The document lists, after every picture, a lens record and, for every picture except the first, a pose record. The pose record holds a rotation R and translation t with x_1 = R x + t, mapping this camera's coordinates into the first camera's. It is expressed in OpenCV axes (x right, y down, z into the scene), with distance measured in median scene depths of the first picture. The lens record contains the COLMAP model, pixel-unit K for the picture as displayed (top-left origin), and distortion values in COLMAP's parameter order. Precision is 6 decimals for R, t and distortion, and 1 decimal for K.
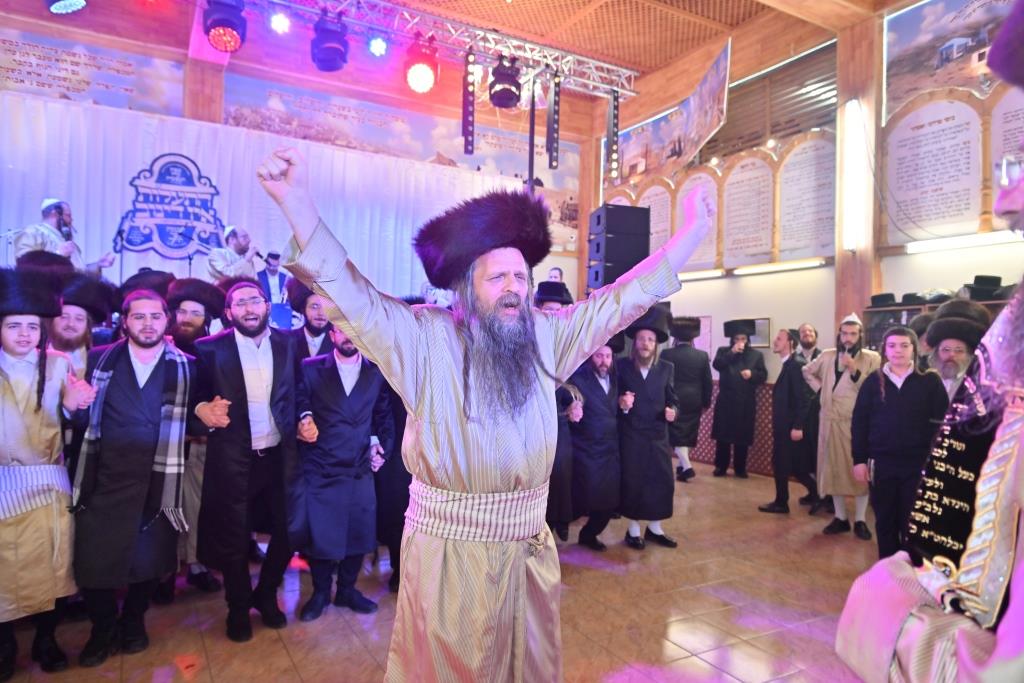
lens RADIAL K [[672.8, 0, 508.8], [0, 672.8, 341.7], [0, 0, 1]] dist [0.006496, -0.003334]
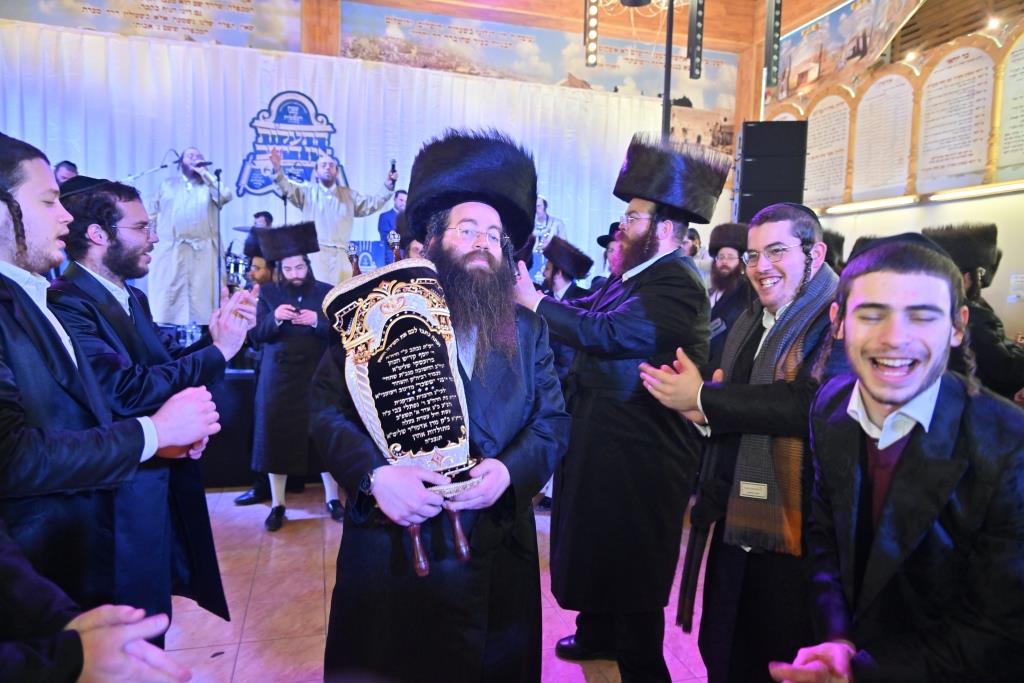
lens RADIAL K [[672.8, 0, 510.0], [0, 672.8, 343.1], [0, 0, 1]] dist [0.006496, -0.003334]
pose [[0.973584, 0.018456, -0.227581, 0.036179], [0.001193, 0.996303, 0.085900, -0.001348], [0.228325, -0.083902, 0.969963, 0.103586]]
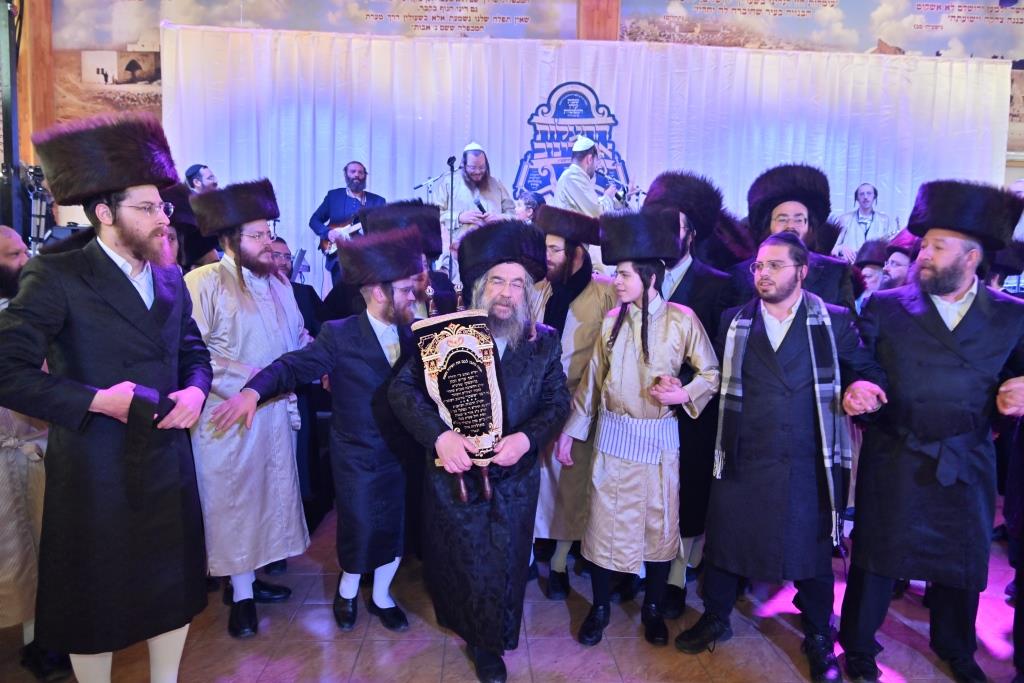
lens RADIAL K [[672.8, 0, 508.1], [0, 672.8, 343.5], [0, 0, 1]] dist [0.006496, -0.003334]
pose [[0.893823, 0.023810, -0.447788, -0.166029], [0.008258, 0.997546, 0.069525, 0.001469], [0.448344, -0.065841, 0.891433, 0.150204]]
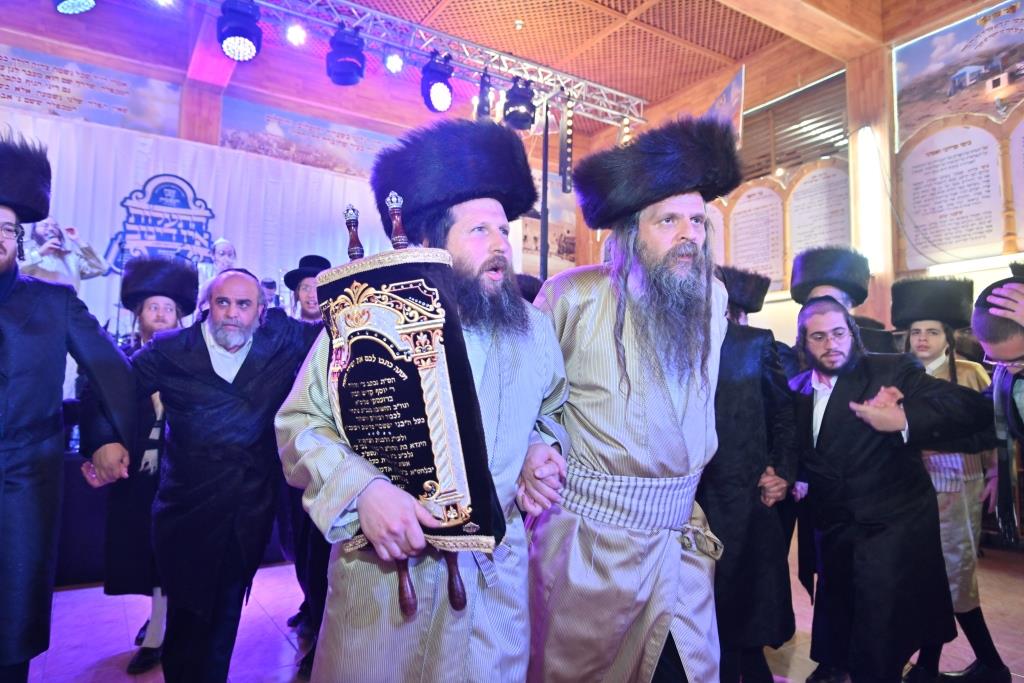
lens RADIAL K [[672.8, 0, 507.6], [0, 672.8, 338.7], [0, 0, 1]] dist [0.006496, -0.003334]
pose [[0.998830, 0.000663, 0.048349, -0.062655], [0.003043, 0.997062, -0.076533, 0.027786], [-0.048258, 0.076590, 0.995894, 0.042857]]
